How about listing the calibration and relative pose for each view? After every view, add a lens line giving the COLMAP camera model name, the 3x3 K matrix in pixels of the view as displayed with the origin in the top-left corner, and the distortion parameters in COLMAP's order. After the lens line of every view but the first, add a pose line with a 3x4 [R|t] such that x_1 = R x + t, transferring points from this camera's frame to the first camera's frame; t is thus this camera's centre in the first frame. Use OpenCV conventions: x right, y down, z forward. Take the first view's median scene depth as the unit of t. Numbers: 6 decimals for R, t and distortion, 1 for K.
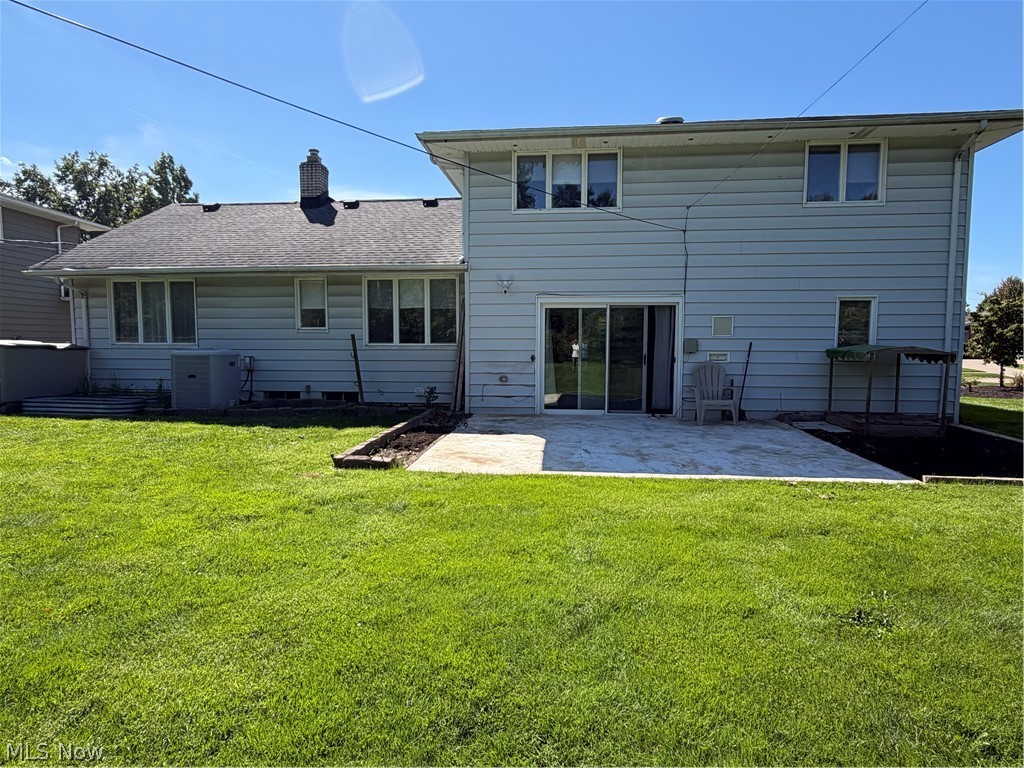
lens RADIAL K [[593.2, 0, 511.2], [0, 593.2, 386.9], [0, 0, 1]] dist [-0.003007, 0.001800]
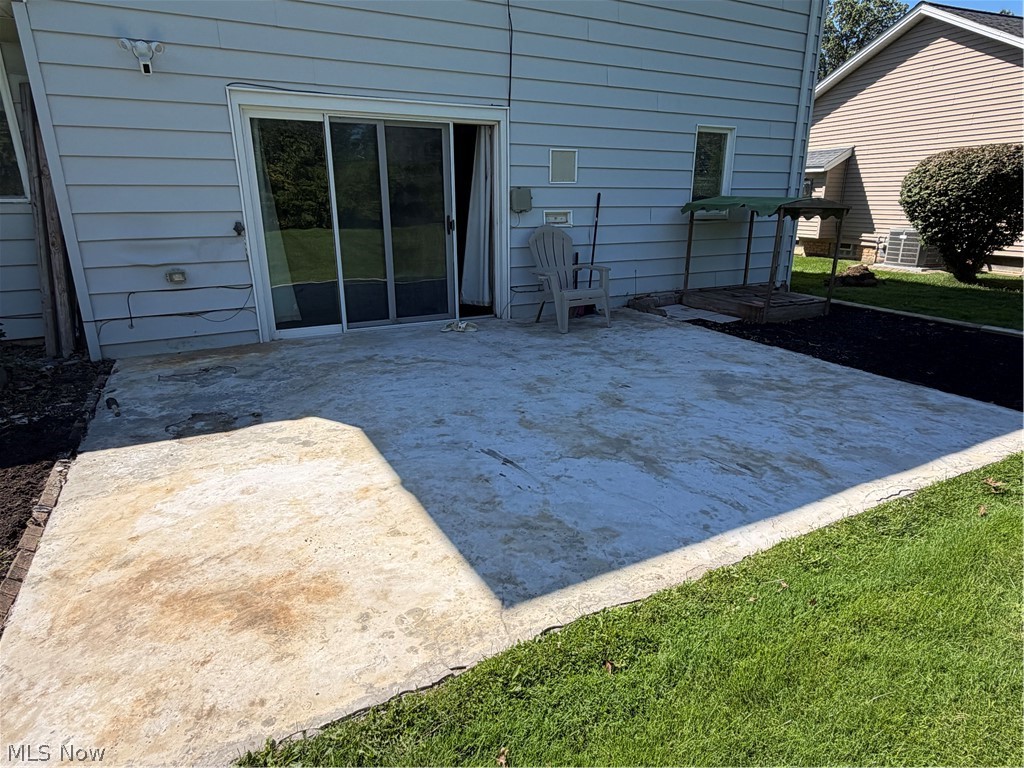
lens RADIAL K [[593.2, 0, 512.3], [0, 593.2, 385.5], [0, 0, 1]] dist [-0.003007, 0.001800]
pose [[0.832696, -0.169814, 0.527049, -0.054786], [0.049238, 0.970752, 0.234981, -0.027599], [-0.551537, -0.169717, 0.816702, 0.479807]]
